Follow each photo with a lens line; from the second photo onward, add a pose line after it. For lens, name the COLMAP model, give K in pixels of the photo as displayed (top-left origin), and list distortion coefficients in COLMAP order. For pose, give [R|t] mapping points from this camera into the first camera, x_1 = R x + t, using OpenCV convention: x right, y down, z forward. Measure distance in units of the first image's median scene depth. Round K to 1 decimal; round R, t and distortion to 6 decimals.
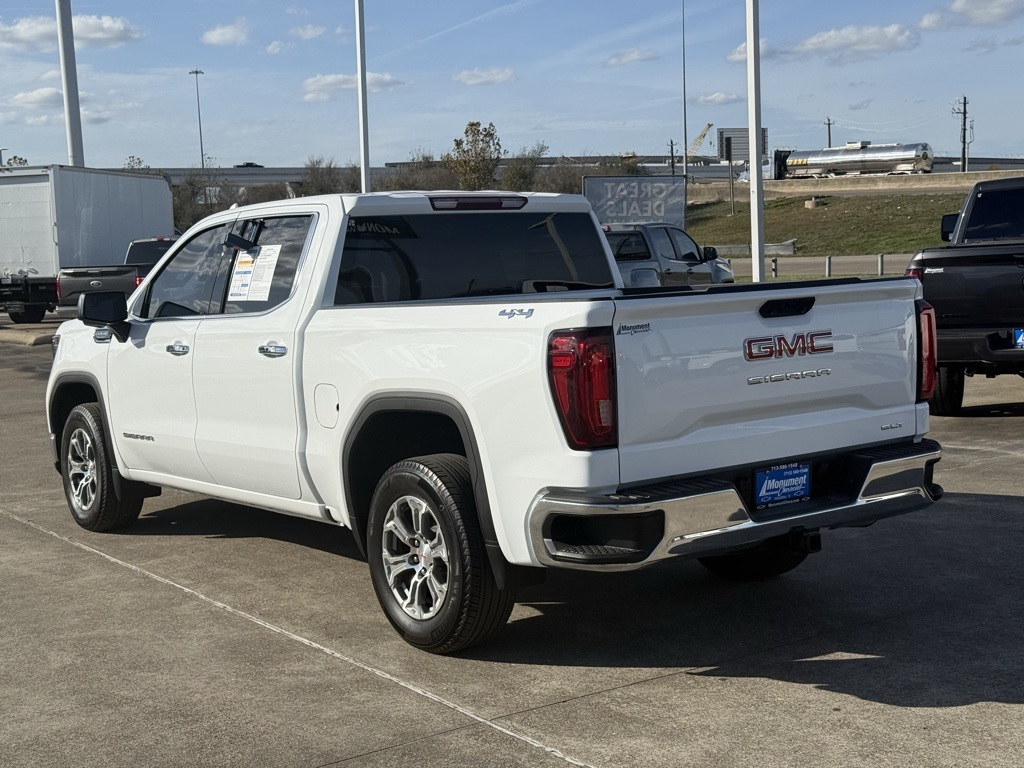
lens RADIAL K [[1381.4, 0, 512.0], [0, 1381.4, 384.0], [0, 0, 1]] dist [0.145297, -0.259189]
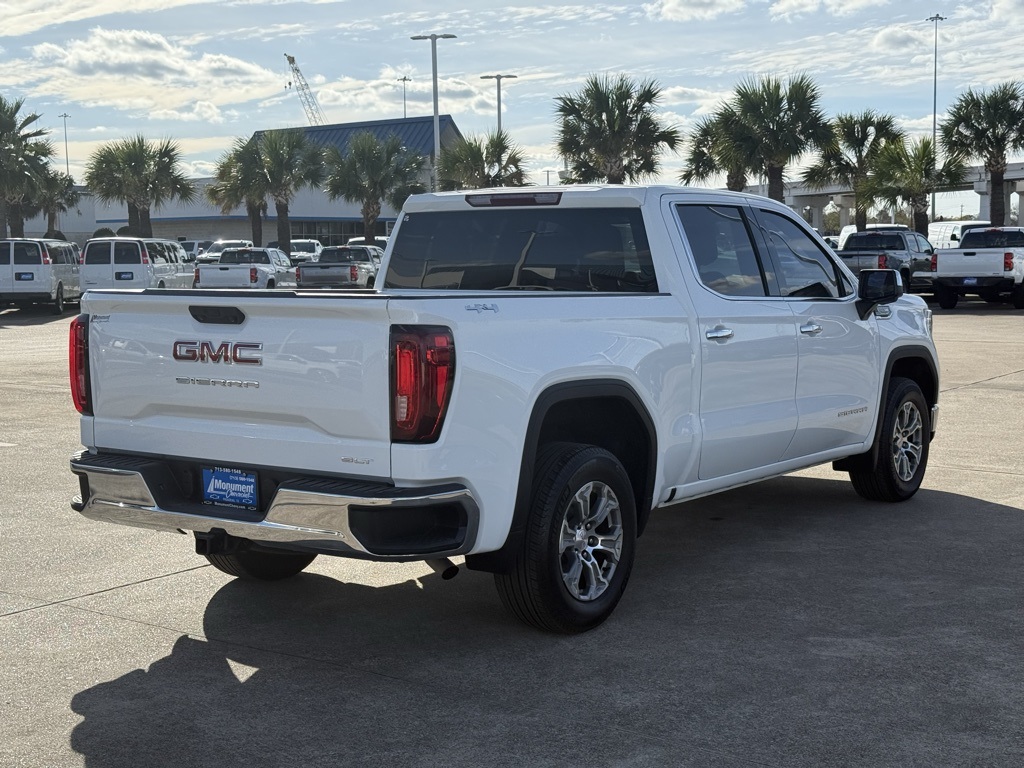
lens RADIAL K [[1381.4, 0, 512.0], [0, 1381.4, 384.0], [0, 0, 1]] dist [0.145297, -0.259189]
pose [[0.319404, 0.123506, -0.939536, 1.156906], [-0.089433, 0.990974, 0.099864, -0.118367], [0.943389, 0.052128, 0.327566, 0.815324]]
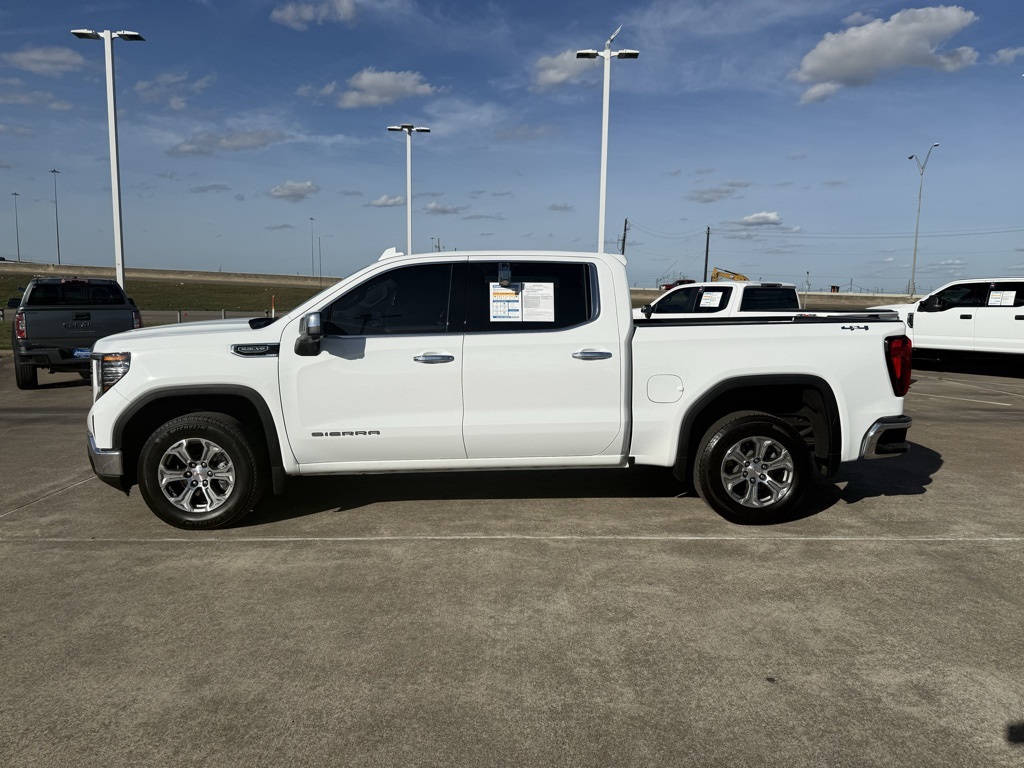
lens RADIAL K [[713.3, 0, 512.0], [0, 713.3, 384.0], [0, 0, 1]] dist [0.043664, -0.107148]
pose [[0.591081, -0.055337, 0.804712, -0.955667], [0.047480, 0.998301, 0.033774, -0.027235], [-0.805214, 0.018244, 0.592704, 0.720348]]
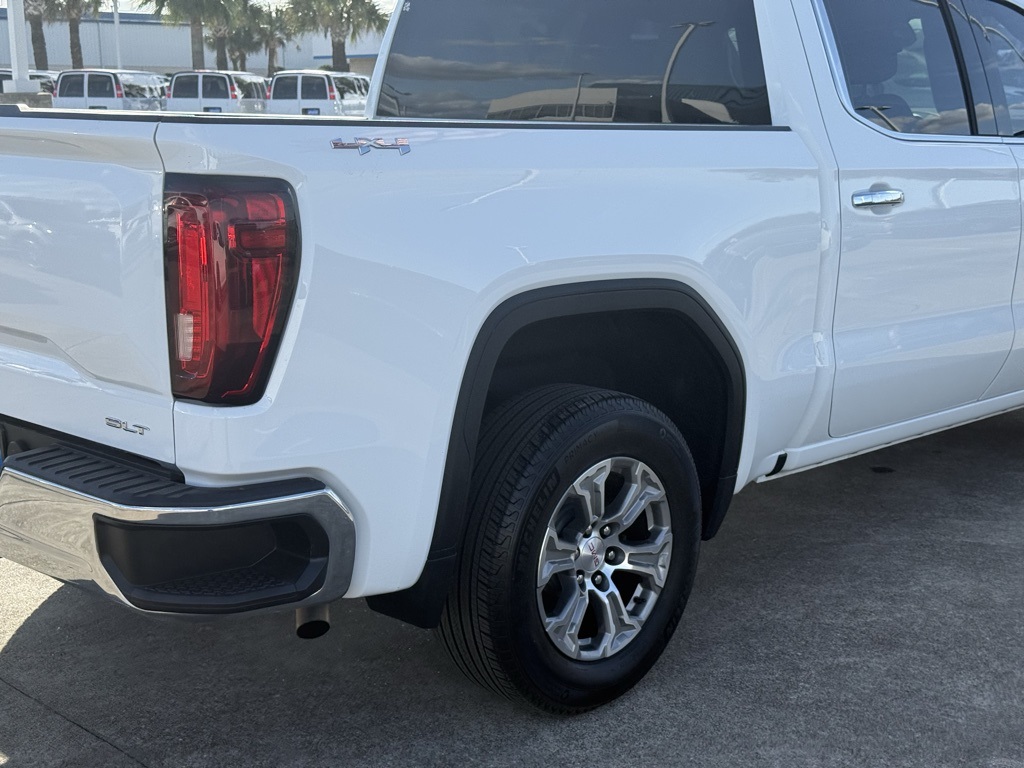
lens RADIAL K [[1381.4, 0, 512.0], [0, 1381.4, 384.0], [0, 0, 1]] dist [0.145297, -0.259189]
pose [[0.157815, 0.237076, -0.958587, 0.765425], [-0.098174, 0.969709, 0.223664, -0.106822], [0.982576, 0.058811, 0.176310, 1.067121]]
